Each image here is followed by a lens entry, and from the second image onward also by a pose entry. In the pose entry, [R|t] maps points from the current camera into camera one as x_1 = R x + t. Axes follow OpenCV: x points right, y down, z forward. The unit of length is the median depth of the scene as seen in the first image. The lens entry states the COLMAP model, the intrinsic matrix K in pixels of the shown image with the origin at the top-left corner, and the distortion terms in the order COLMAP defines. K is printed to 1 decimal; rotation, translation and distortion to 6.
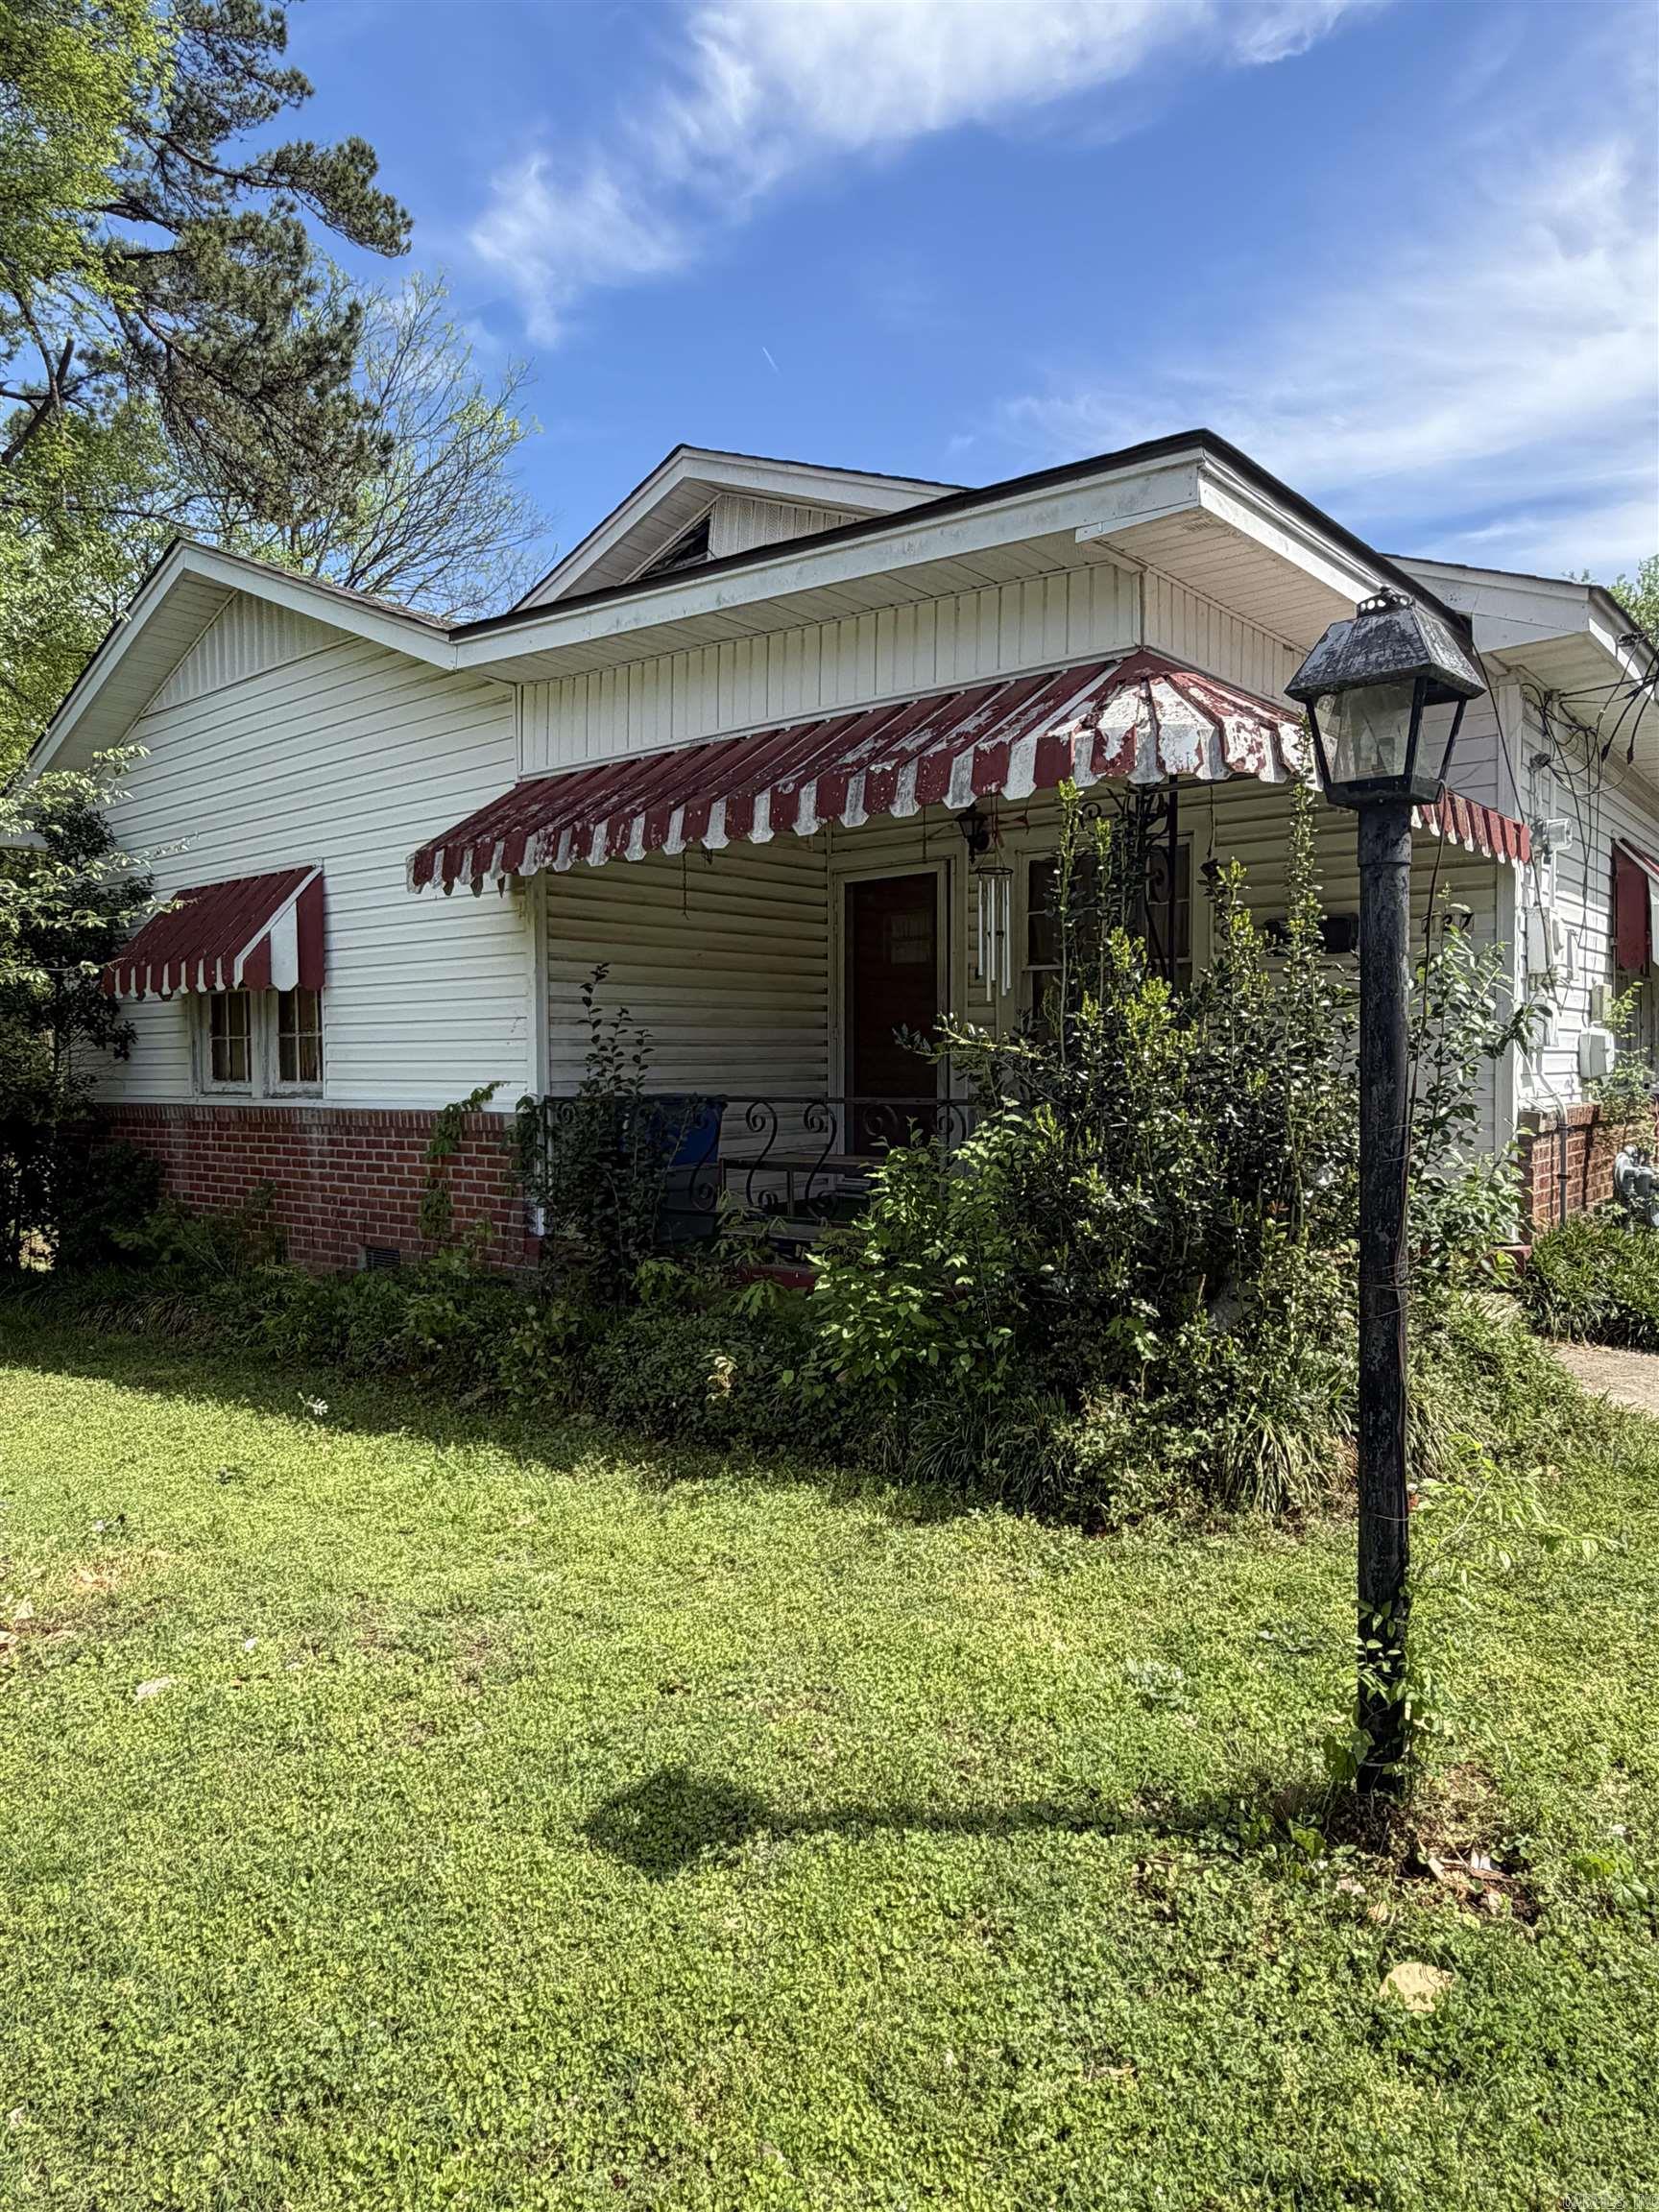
lens RADIAL K [[1392.5, 0, 829.5], [0, 1392.5, 1106.0], [0, 0, 1]] dist [0.007129, -0.002650]
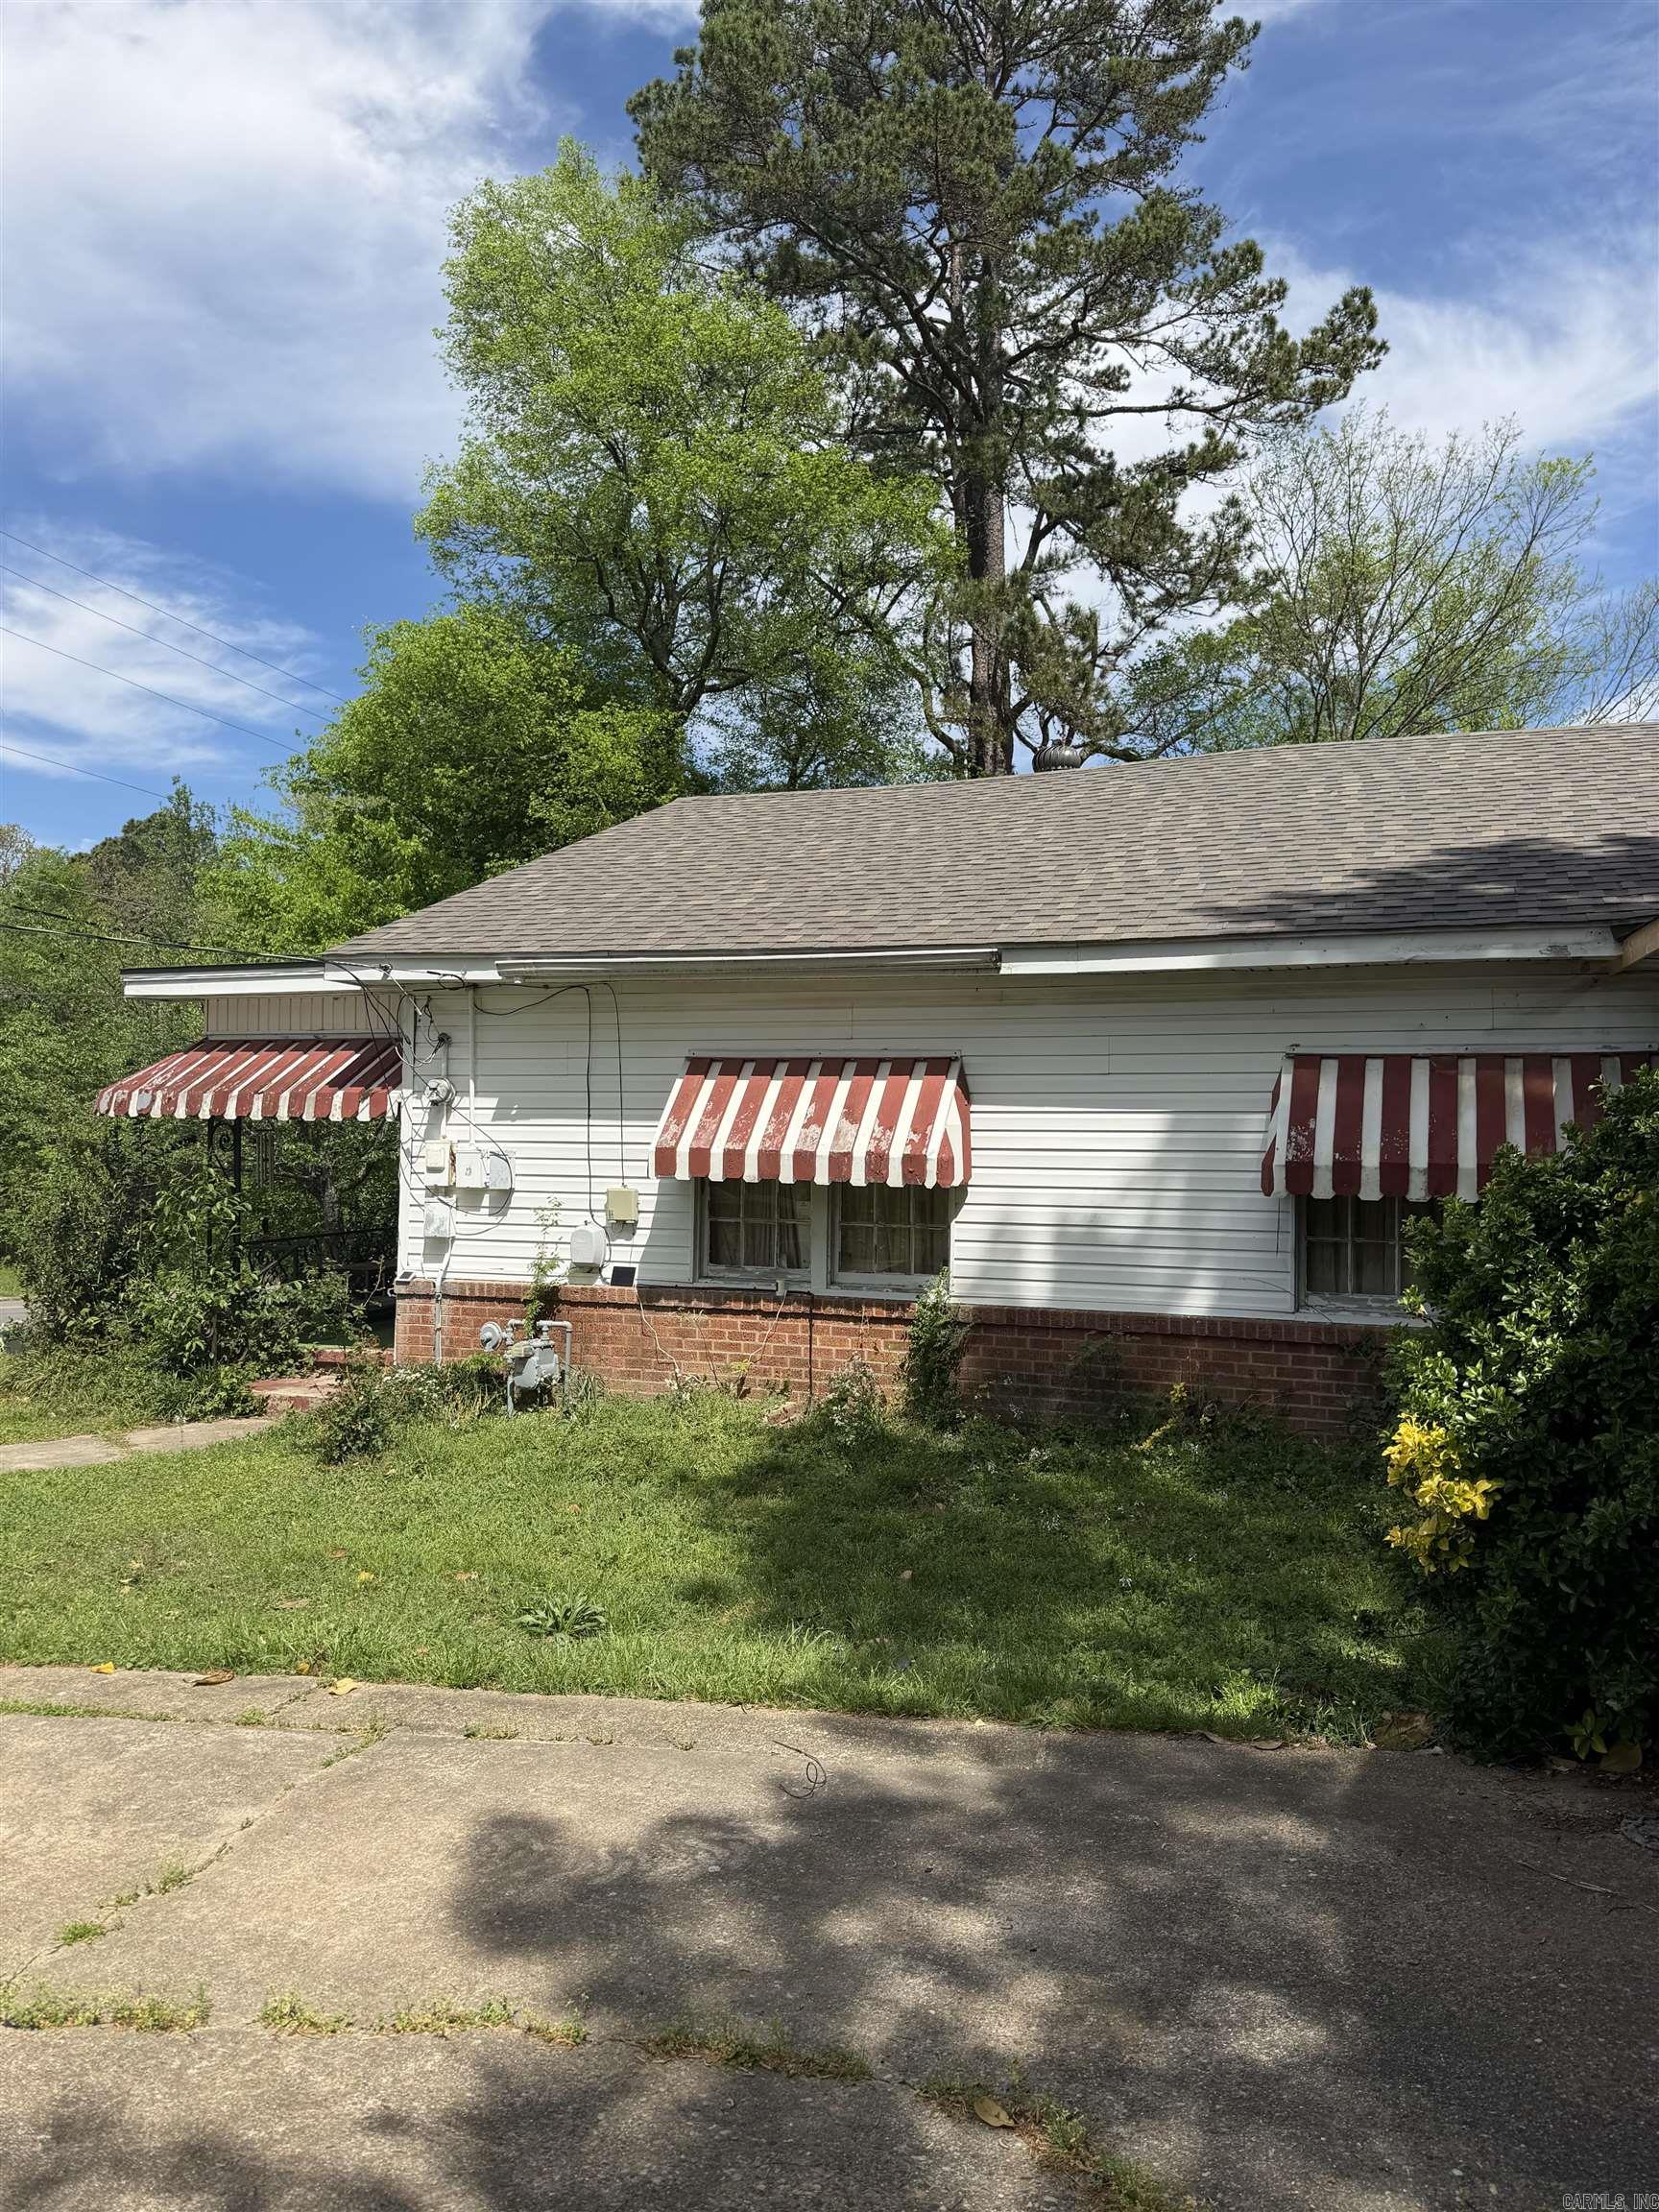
lens RADIAL K [[1531.7, 0, 821.6], [0, 1531.7, 1109.7], [0, 0, 1]] dist [0.124345, -0.197244]
pose [[0.338919, -0.000828, -0.940815, 2.188691], [-0.040106, 0.999078, -0.015327, -0.167680], [0.939960, 0.042927, 0.338573, 0.849770]]
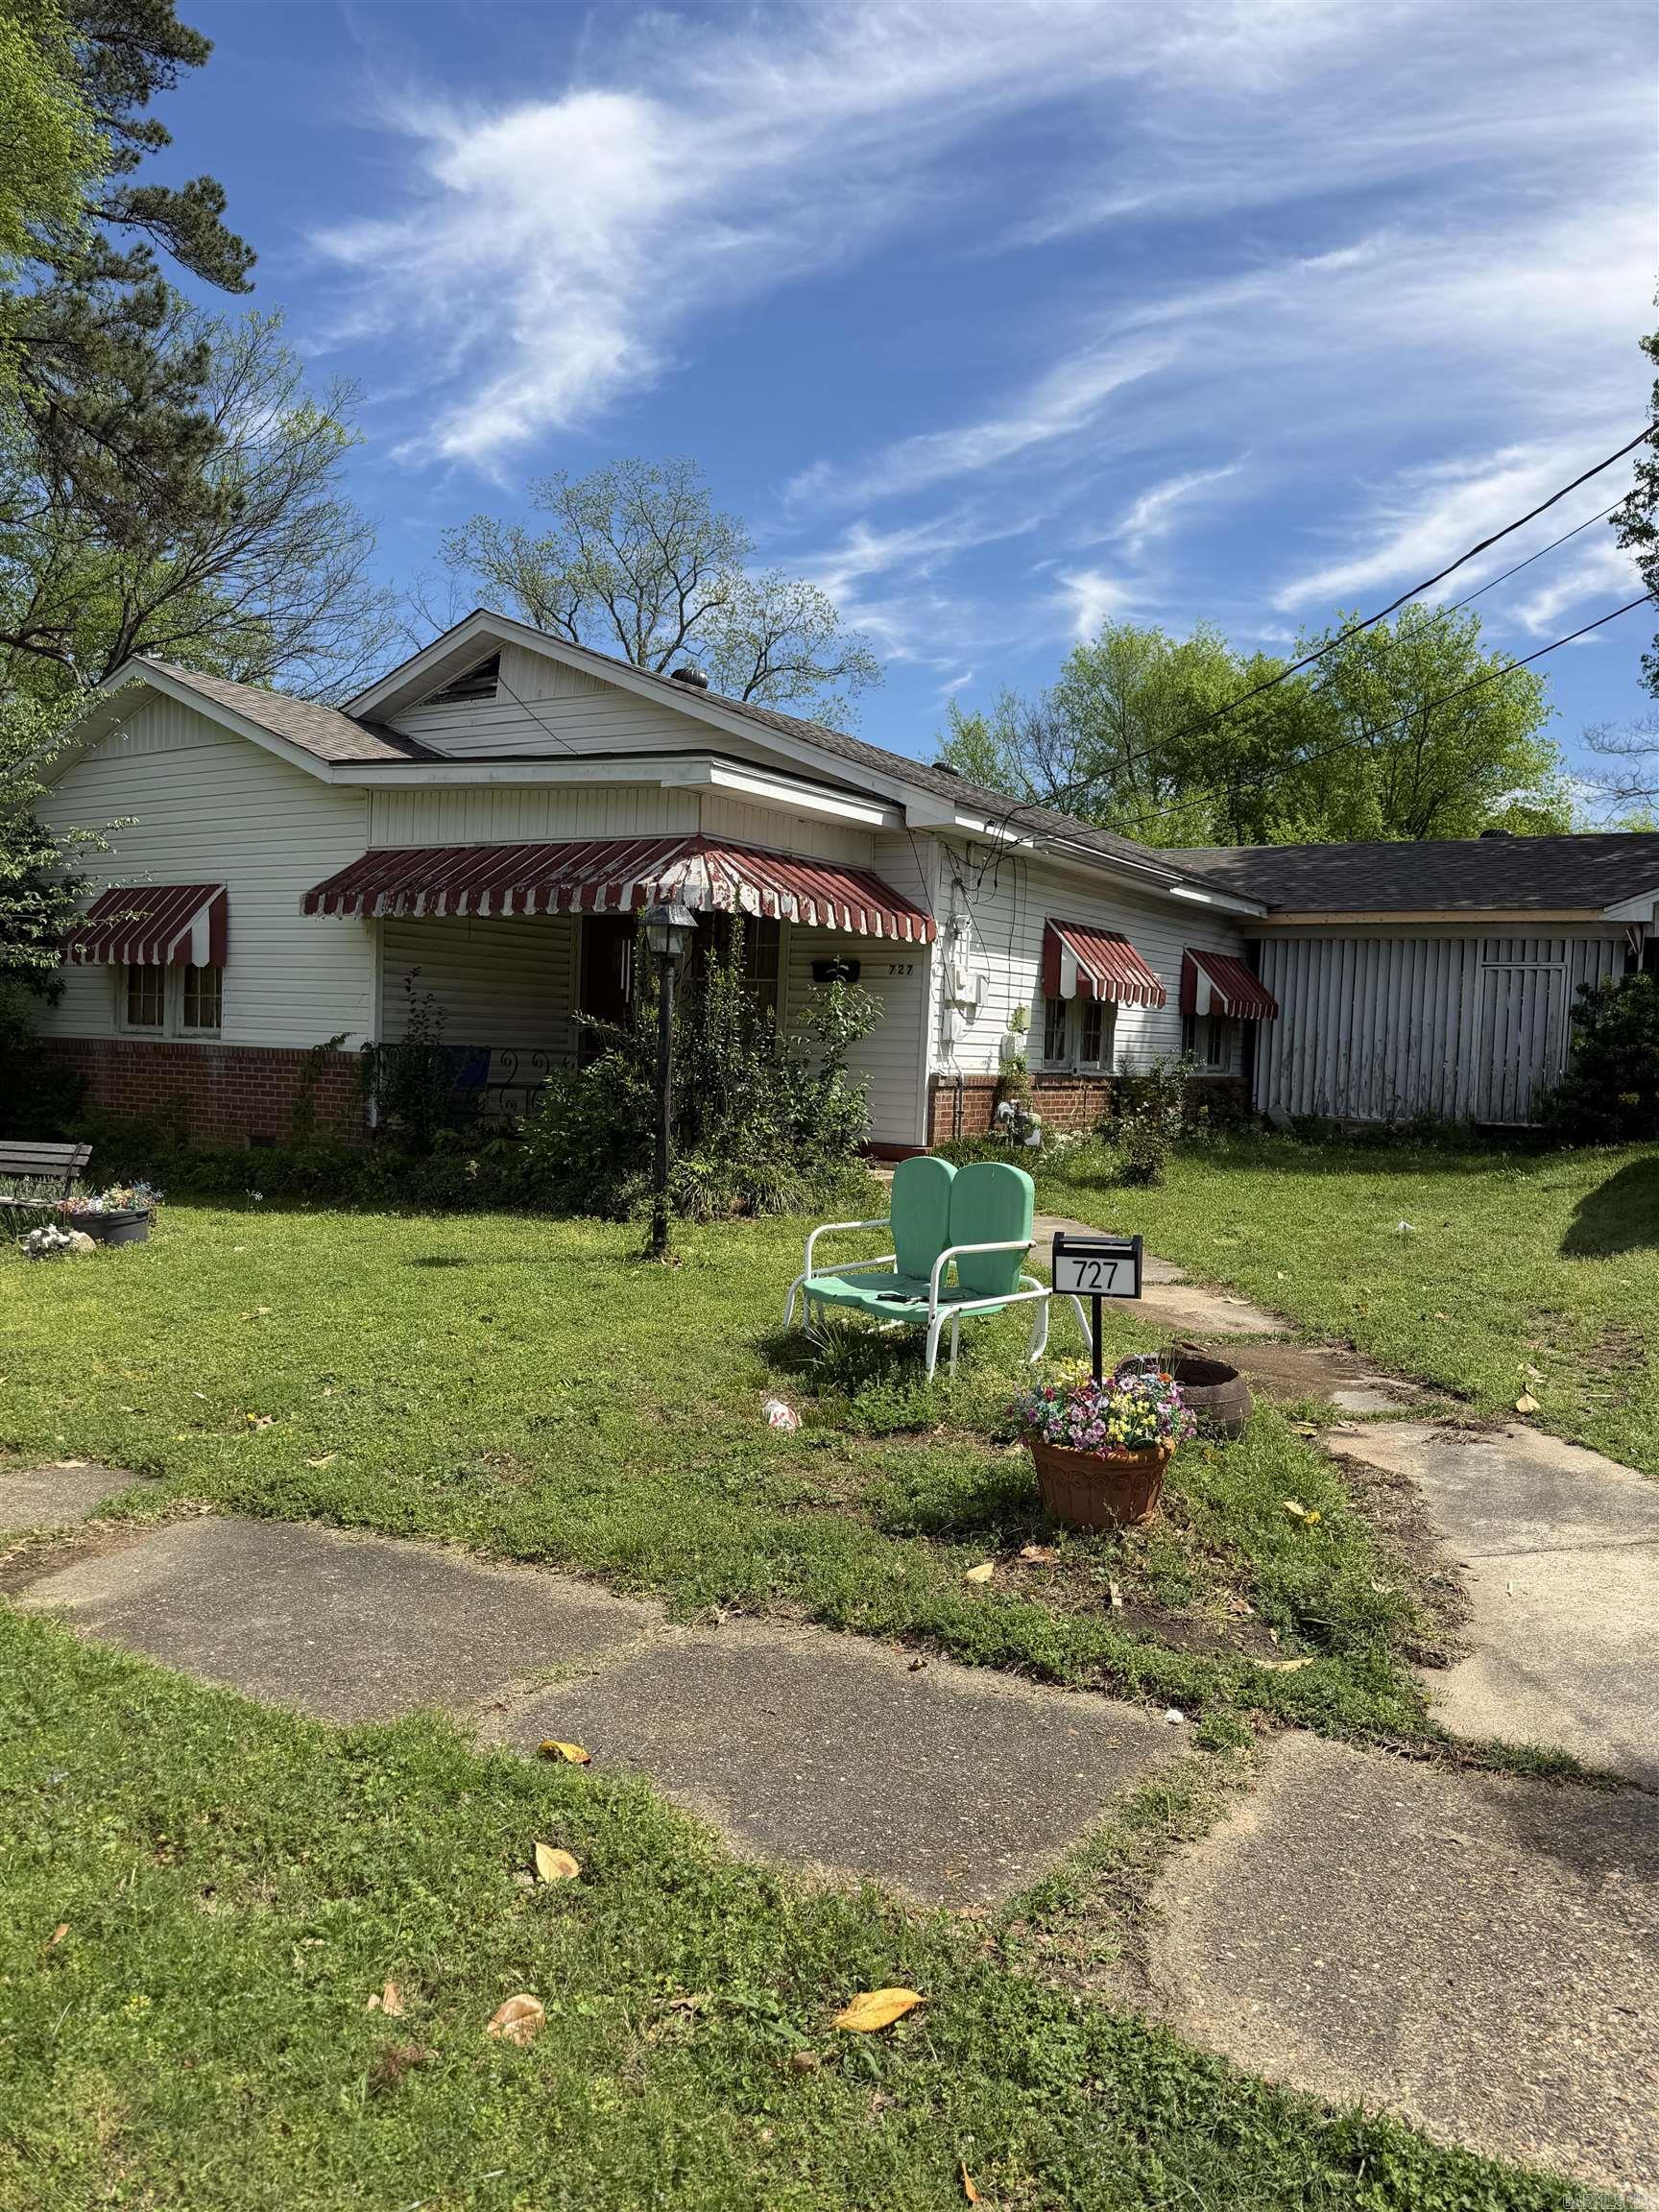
lens RADIAL K [[1531.7, 0, 821.6], [0, 1531.7, 1109.7], [0, 0, 1]] dist [0.124345, -0.197244]
pose [[0.993081, 0.040114, 0.110367, 0.131136], [-0.041532, 0.999081, 0.010582, 0.034596], [-0.109841, -0.015093, 0.993835, -0.979585]]
